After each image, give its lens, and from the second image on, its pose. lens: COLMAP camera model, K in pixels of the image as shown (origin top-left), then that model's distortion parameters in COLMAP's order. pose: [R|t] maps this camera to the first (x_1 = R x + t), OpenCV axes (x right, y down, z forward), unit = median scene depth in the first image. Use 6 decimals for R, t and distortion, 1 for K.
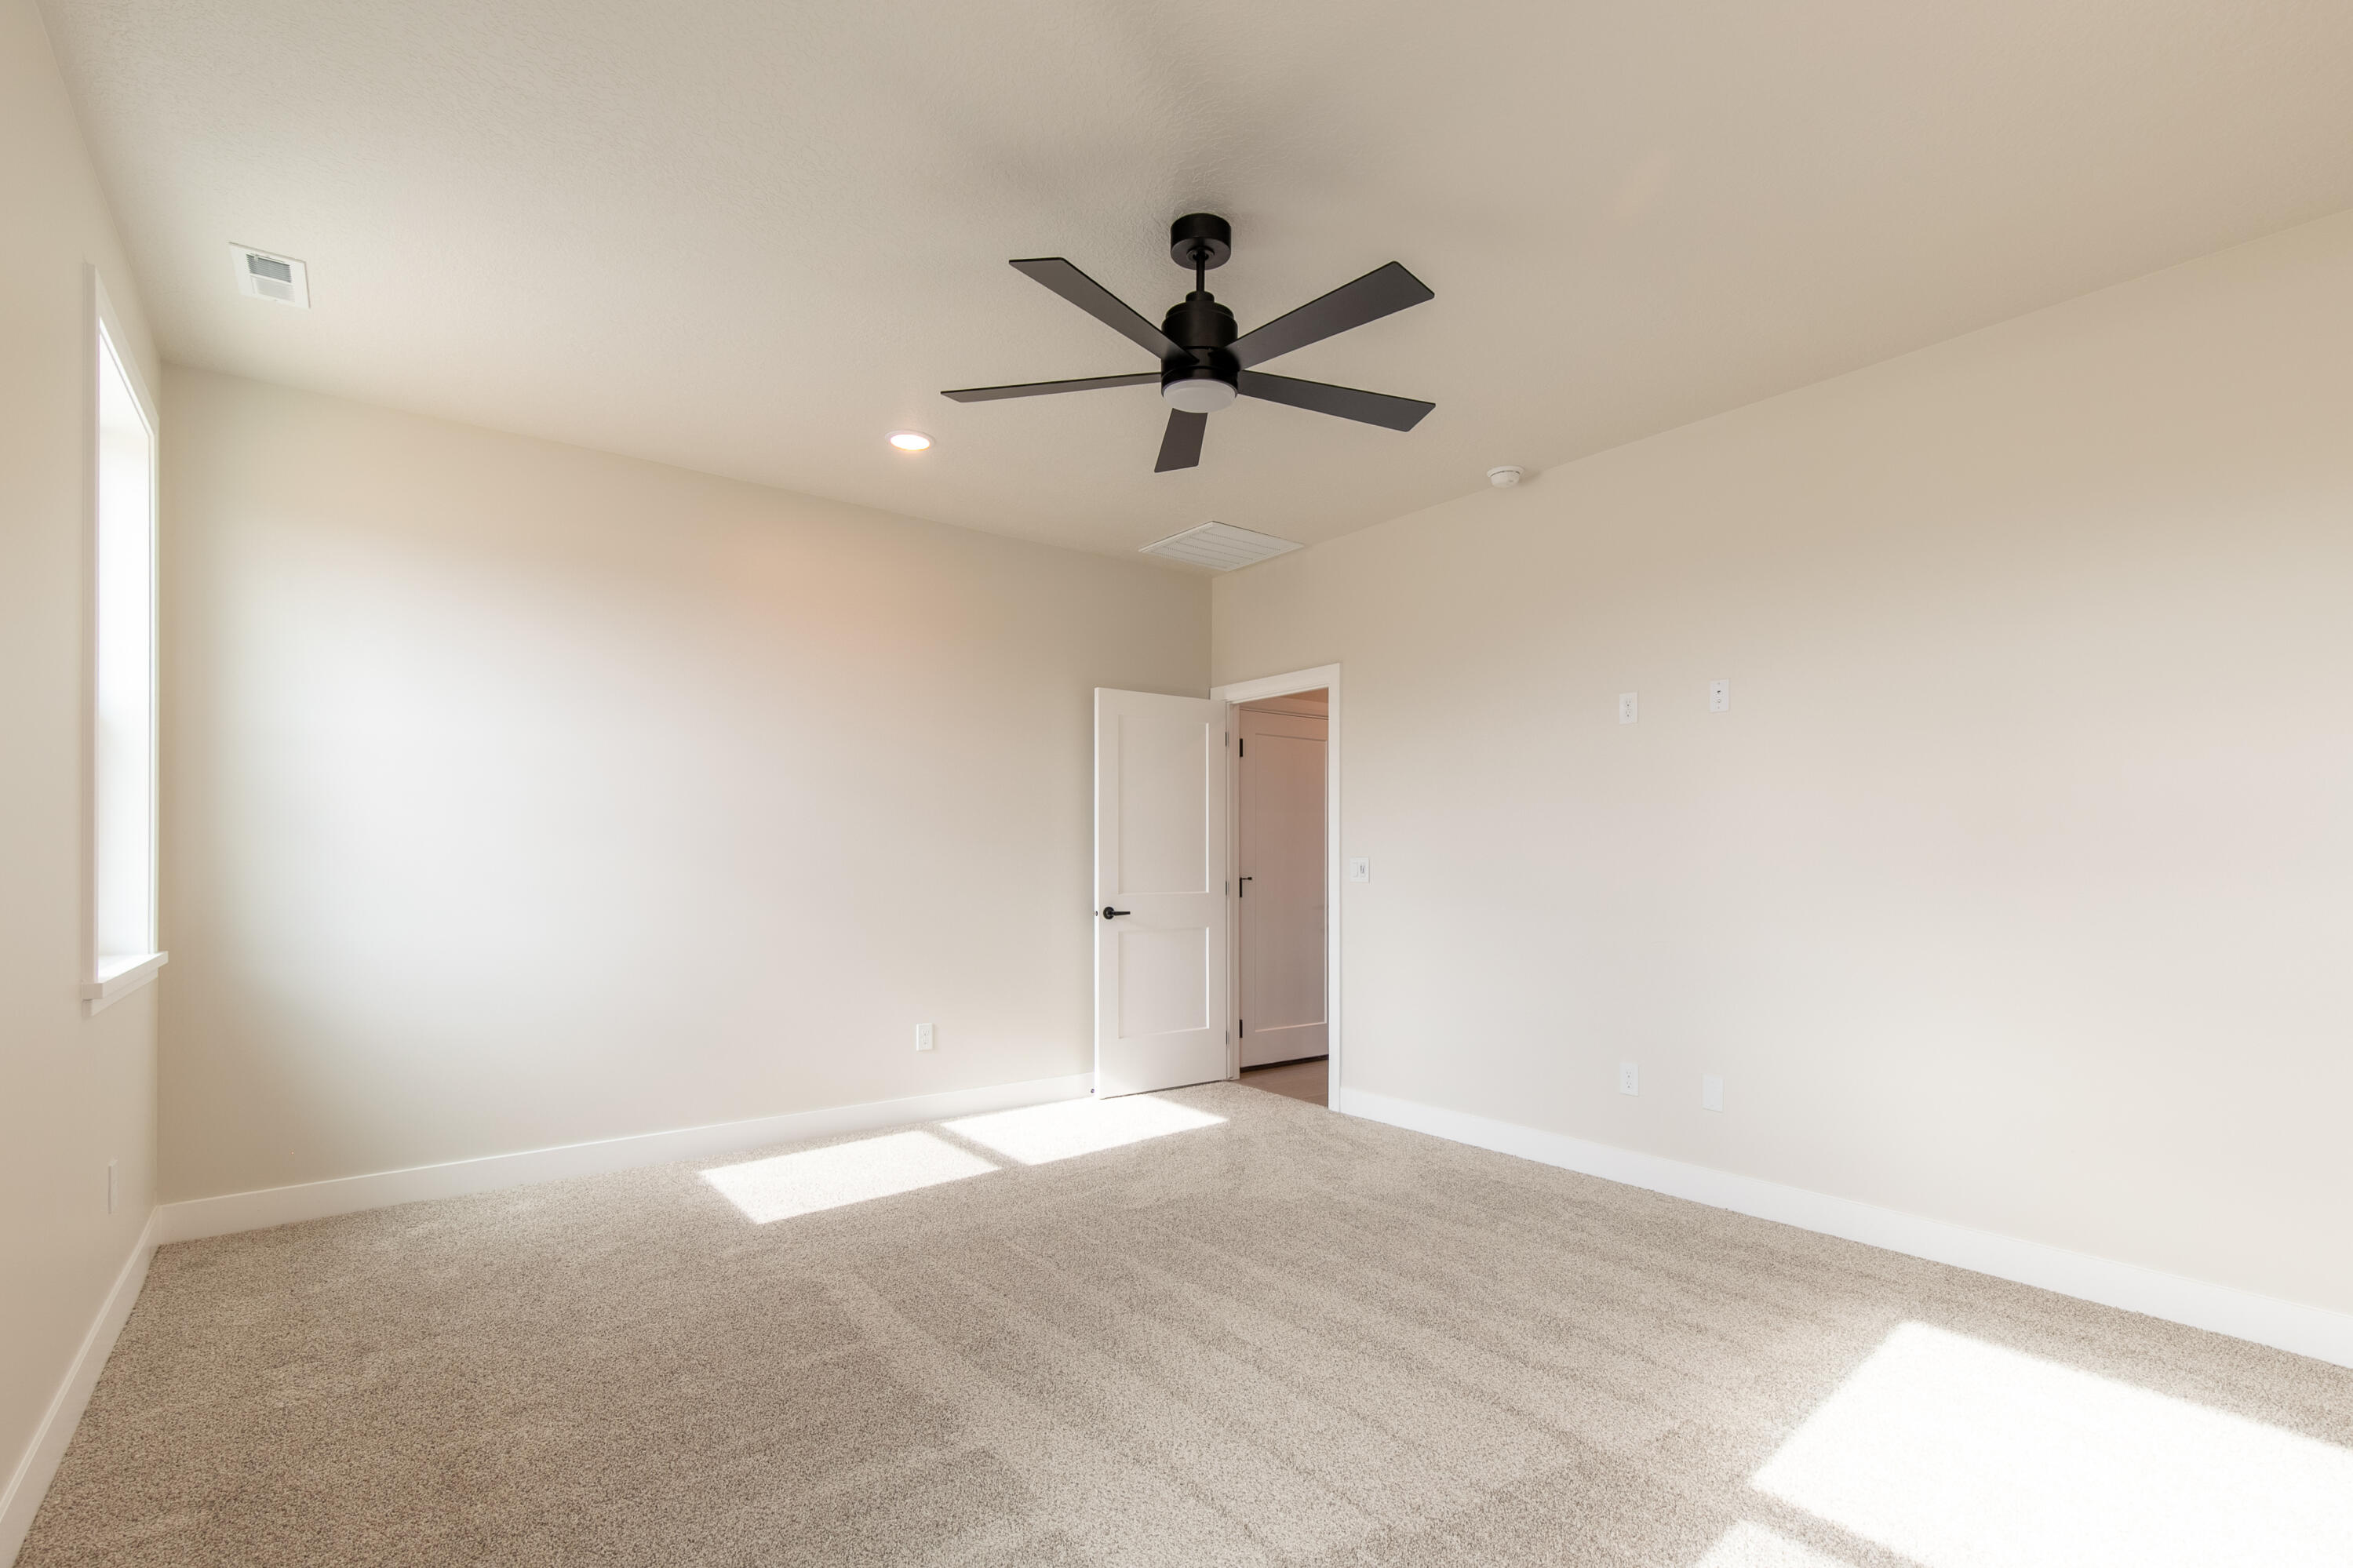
lens RADIAL K [[1065.9, 0, 1182.5], [0, 1065.9, 857.2], [0, 0, 1]] dist [0.009812, -0.000104]
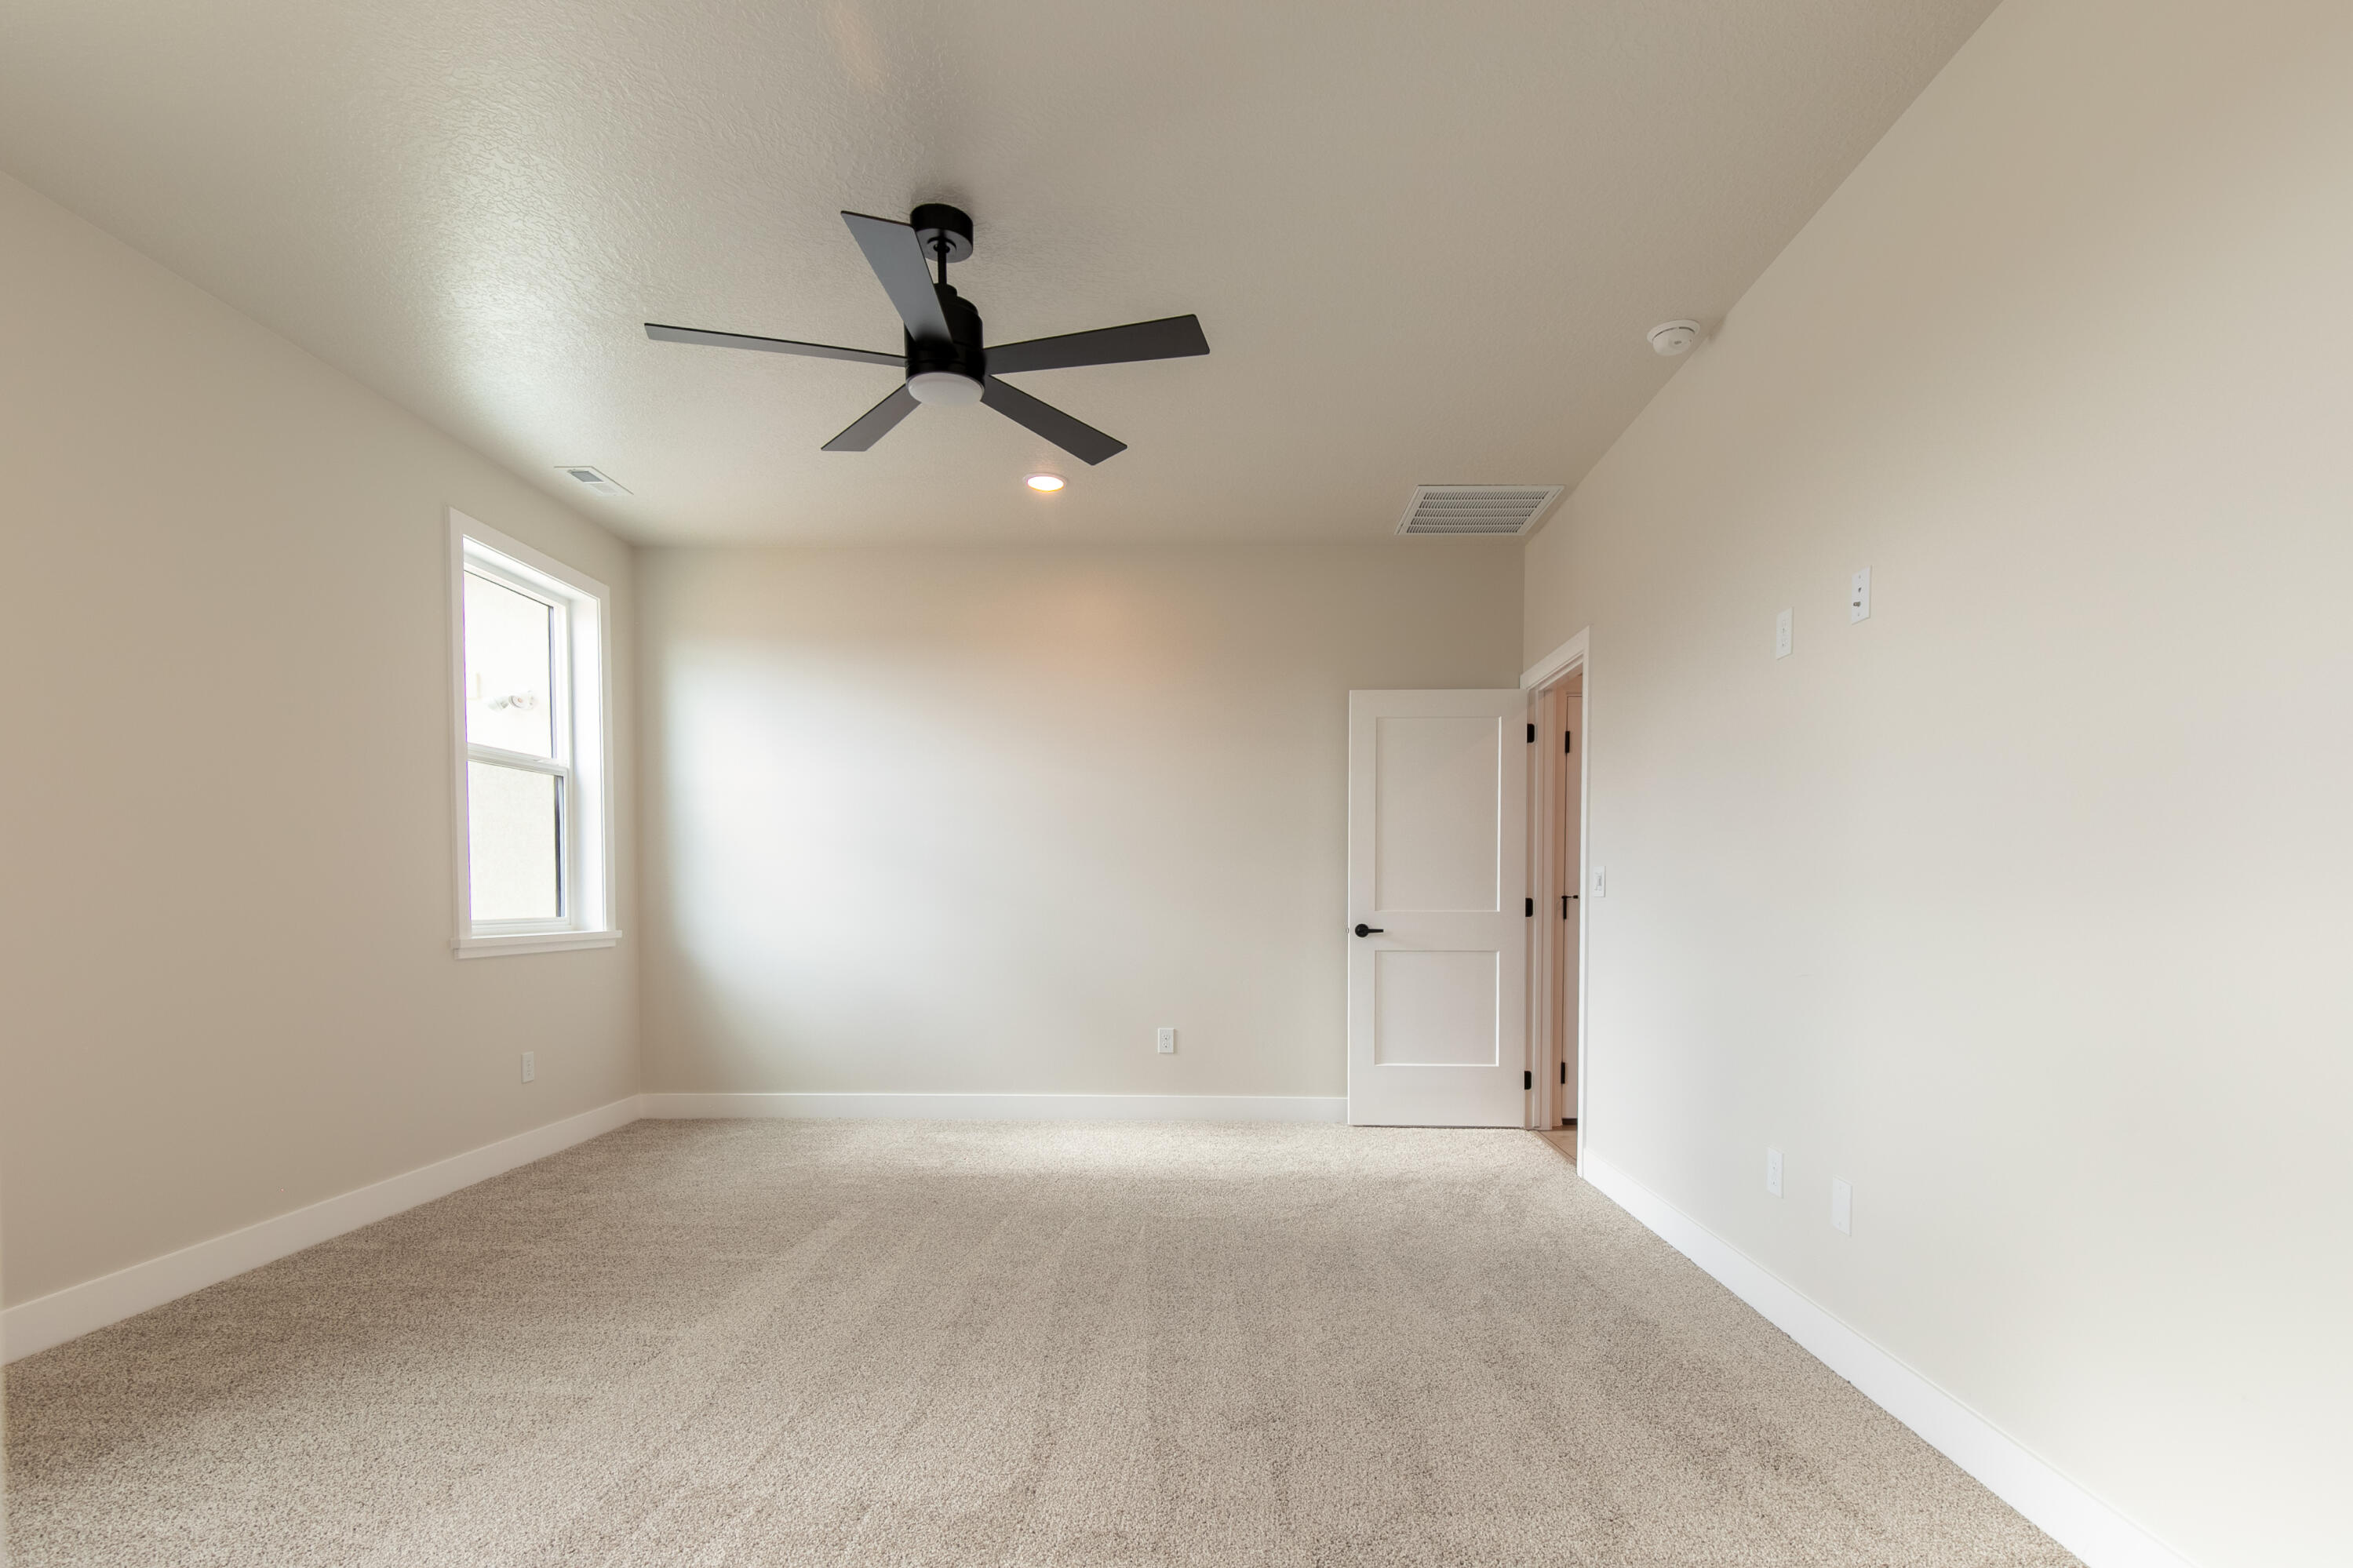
lens RADIAL K [[1100.8, 0, 1220.0], [0, 1100.8, 935.5], [0, 0, 1]] dist [0.012822, -0.000055]
pose [[0.790399, 0.025287, -0.612070, 0.533828], [-0.000746, 0.999187, 0.040317, 0.022803], [0.612591, -0.031410, 0.789775, 0.201029]]
